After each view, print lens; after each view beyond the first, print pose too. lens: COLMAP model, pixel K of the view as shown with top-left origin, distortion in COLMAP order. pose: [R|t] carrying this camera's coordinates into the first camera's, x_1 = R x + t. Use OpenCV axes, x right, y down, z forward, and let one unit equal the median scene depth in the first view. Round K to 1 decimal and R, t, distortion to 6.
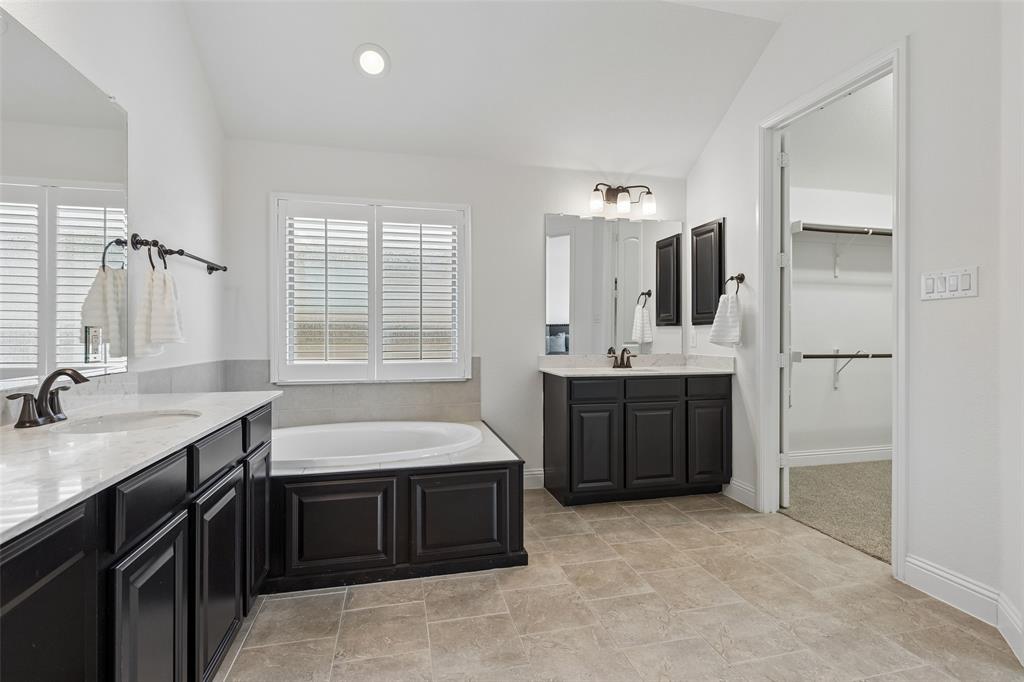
lens RADIAL K [[489.0, 0, 518.4], [0, 489.0, 338.6], [0, 0, 1]] dist [0.013398, 0.000210]
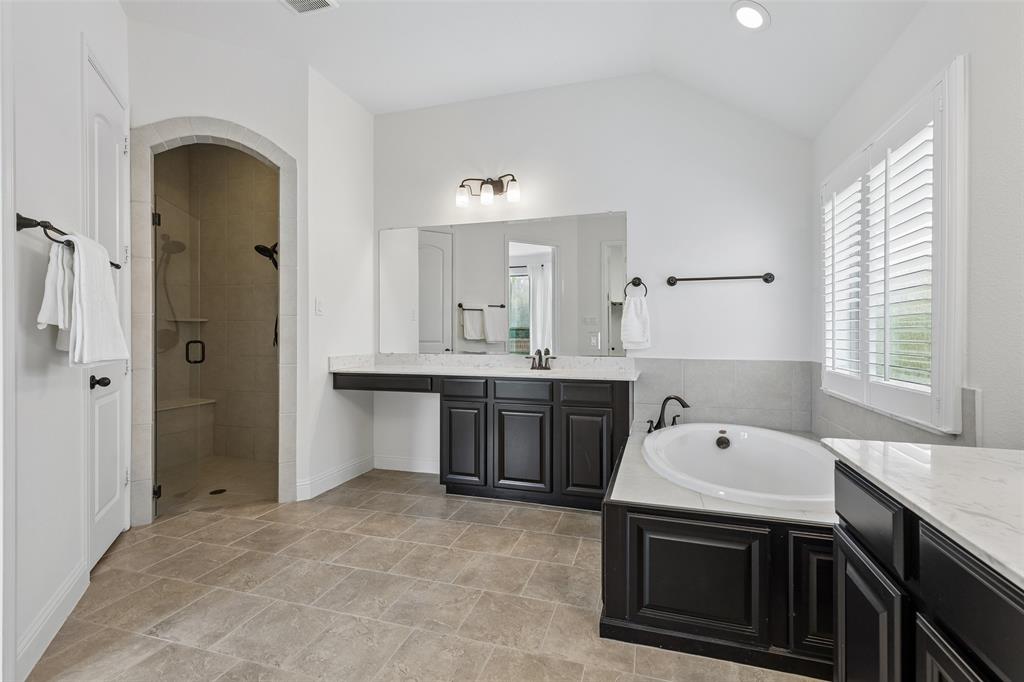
lens RADIAL K [[469.0, 0, 516.6], [0, 469.0, 335.8], [0, 0, 1]] dist [0.015084, -0.002370]
pose [[-0.517257, -0.001207, -0.855829, 0.692226], [-0.009815, 0.999942, 0.004522, -0.011592], [0.855774, 0.010739, -0.517239, 1.217794]]
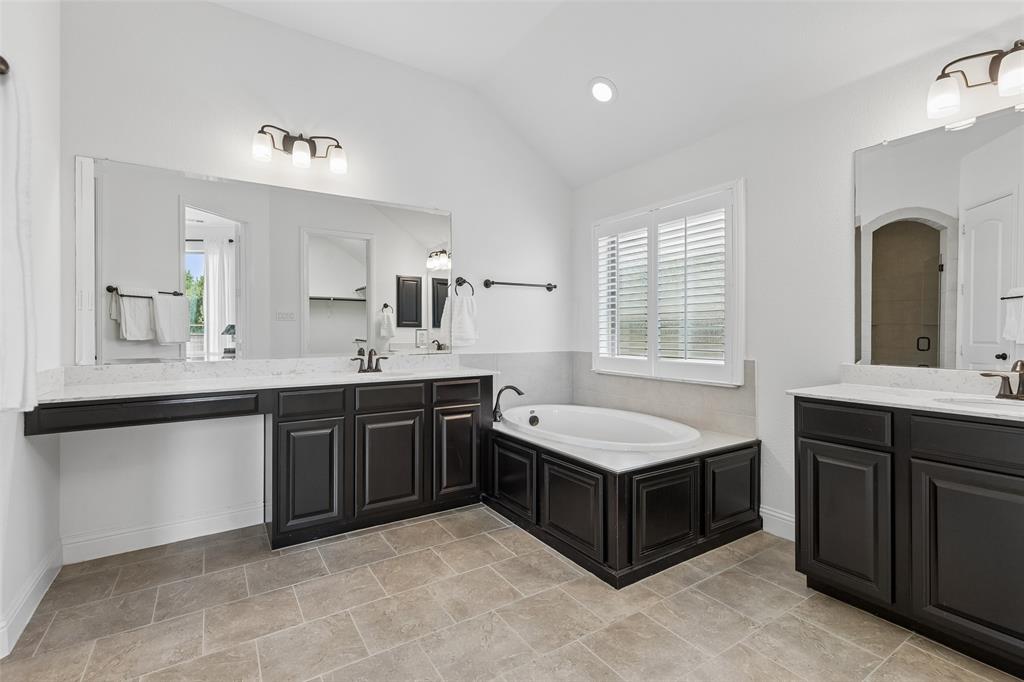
lens RADIAL K [[469.0, 0, 516.9], [0, 469.0, 333.0], [0, 0, 1]] dist [0.015084, -0.002370]
pose [[0.325497, -0.000768, -0.945543, 0.746875], [-0.003324, 0.999993, -0.001957, -0.006780], [0.945537, 0.003780, 0.325492, 0.521691]]
